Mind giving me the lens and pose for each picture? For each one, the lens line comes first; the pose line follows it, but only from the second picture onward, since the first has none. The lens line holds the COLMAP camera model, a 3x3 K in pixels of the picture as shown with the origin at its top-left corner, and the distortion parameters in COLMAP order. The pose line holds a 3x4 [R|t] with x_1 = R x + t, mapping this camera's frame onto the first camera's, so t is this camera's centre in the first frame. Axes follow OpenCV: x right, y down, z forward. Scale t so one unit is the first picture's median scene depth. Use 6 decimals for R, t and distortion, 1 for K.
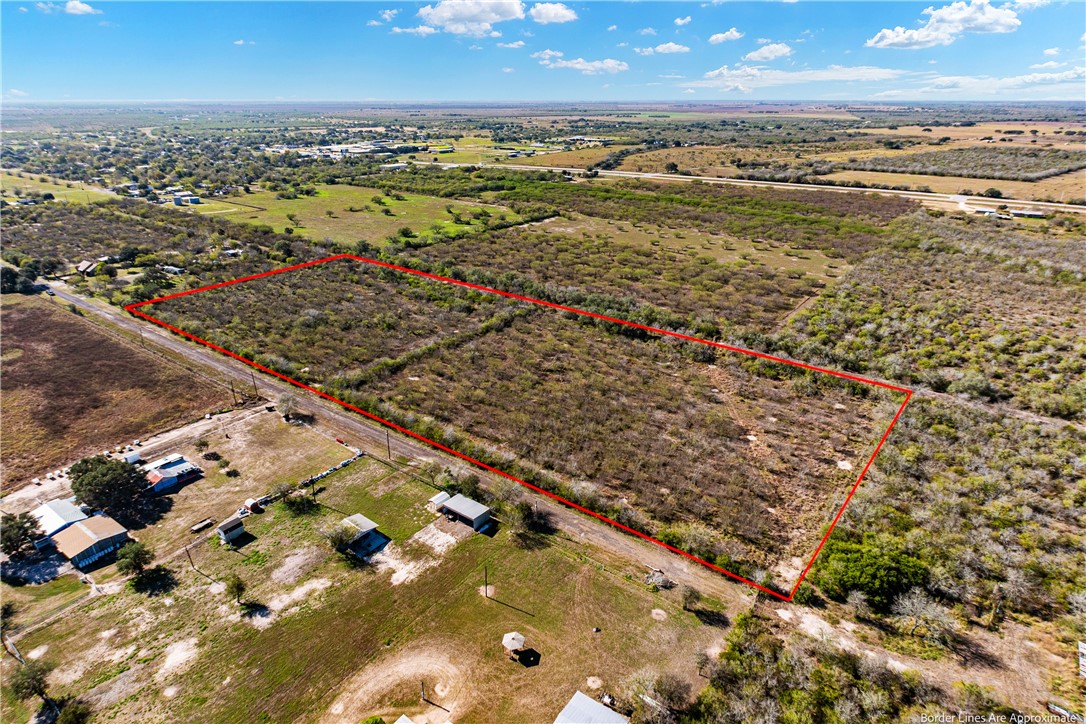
lens RADIAL K [[621.7, 0, 543.0], [0, 621.7, 362.0], [0, 0, 1]] dist [0.003379, -0.000591]
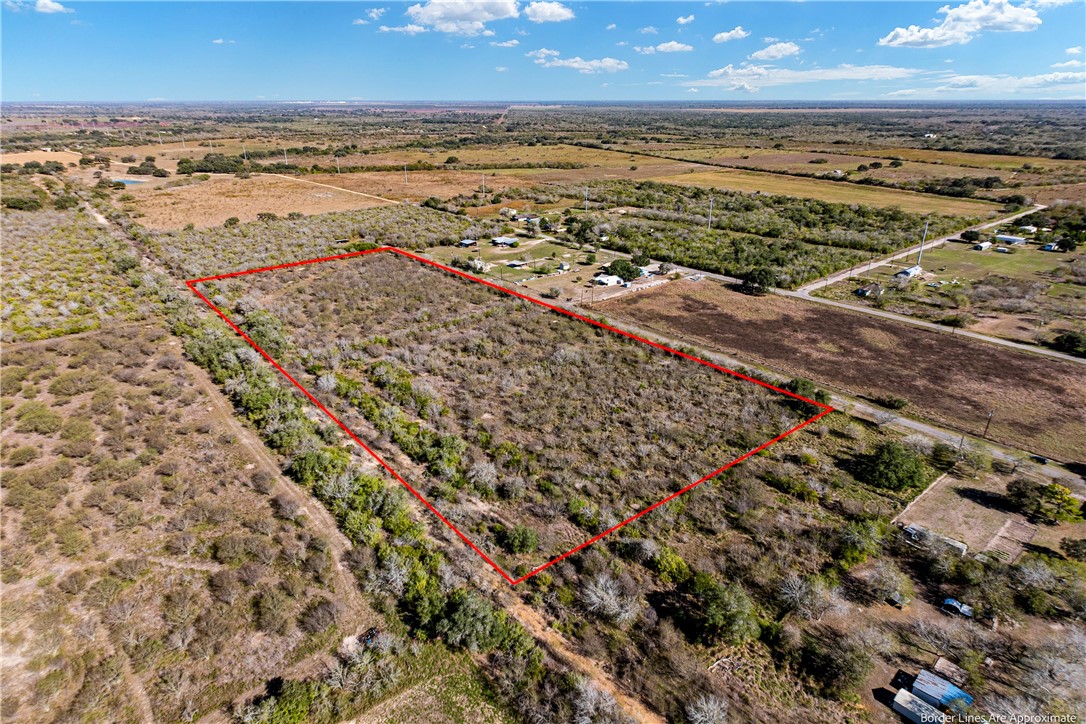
lens RADIAL K [[621.7, 0, 543.0], [0, 621.7, 362.0], [0, 0, 1]] dist [0.003379, -0.000591]
pose [[-0.968031, -0.095964, 0.231746, -0.757892], [0.101102, 0.696260, 0.710634, -0.942464], [-0.229551, 0.711346, -0.664299, 2.184762]]
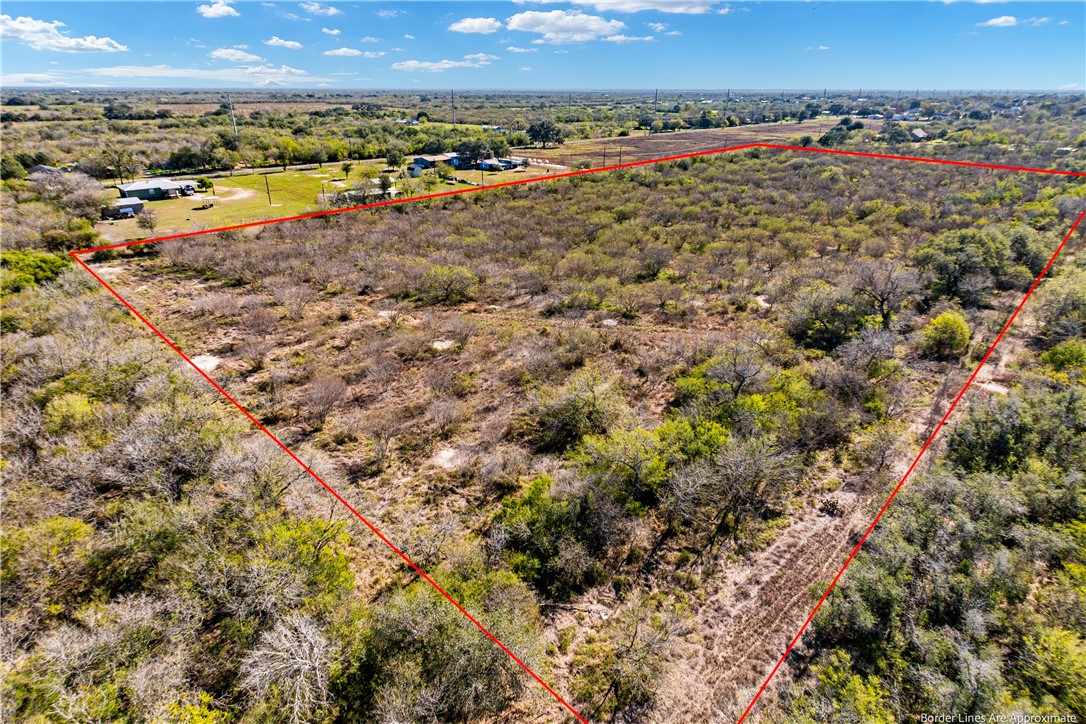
lens RADIAL K [[621.7, 0, 543.0], [0, 621.7, 362.0], [0, 0, 1]] dist [0.003379, -0.000591]
pose [[-0.182070, 0.396850, -0.899645, 0.735965], [-0.389308, 0.811077, 0.436570, -0.106034], [0.902934, 0.429725, 0.006824, 1.065744]]
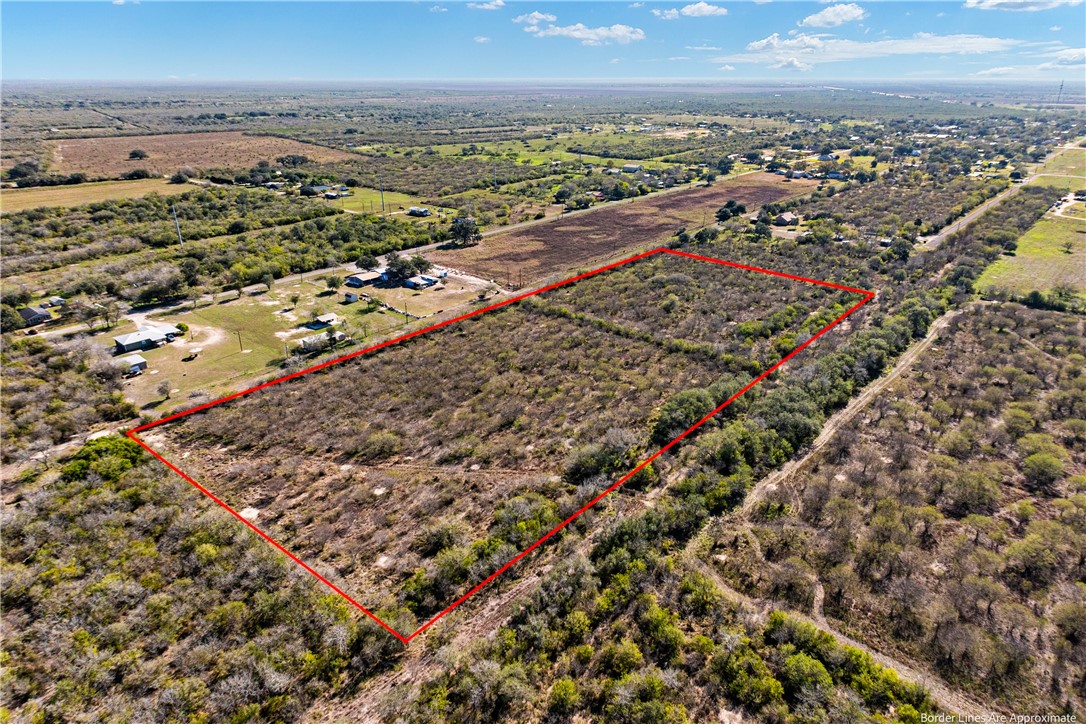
lens RADIAL K [[703.7, 0, 572.2], [0, 703.7, 362.8], [0, 0, 1]] dist [-0.000049, 0.000580]
pose [[-0.069091, 0.377602, -0.923387, 1.091648], [-0.393543, 0.840218, 0.373038, -0.455688], [0.916706, 0.389166, 0.090551, 1.080473]]
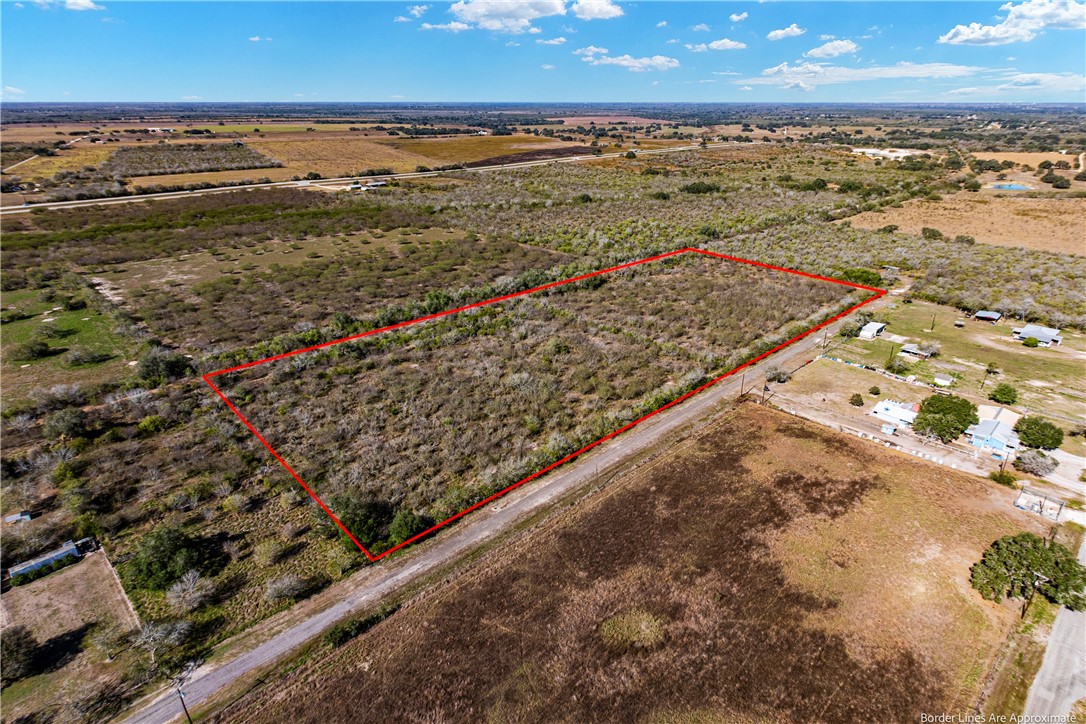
lens RADIAL K [[621.7, 0, 543.0], [0, 621.7, 362.0], [0, 0, 1]] dist [0.003379, -0.000591]
pose [[0.168700, -0.384173, 0.907718, -1.470205], [0.386285, 0.873018, 0.297696, -0.436750], [-0.906821, 0.300417, 0.295678, 1.026342]]
